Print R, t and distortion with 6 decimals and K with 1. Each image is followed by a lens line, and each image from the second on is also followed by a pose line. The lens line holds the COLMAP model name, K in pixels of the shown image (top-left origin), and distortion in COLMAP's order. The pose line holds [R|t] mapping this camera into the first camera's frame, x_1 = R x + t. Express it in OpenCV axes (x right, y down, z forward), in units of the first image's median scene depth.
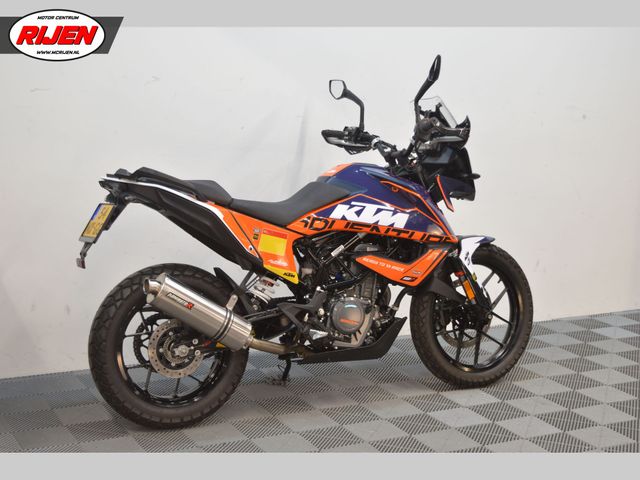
lens RADIAL K [[1082.7, 0, 321.2], [0, 1082.7, 243.0], [0, 0, 1]] dist [0.139735, 0.000000]
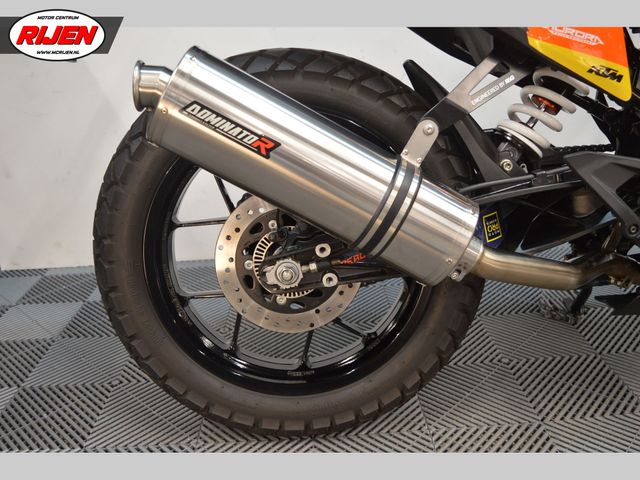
lens RADIAL K [[594.9, 0, 319.4], [0, 594.9, 241.1], [0, 0, 1]] dist [-0.063605, 0.000000]
pose [[0.899742, 0.061513, -0.432065, -0.029494], [0.003805, 0.988874, 0.148709, 0.057342], [0.436405, -0.135444, 0.889497, 0.817247]]
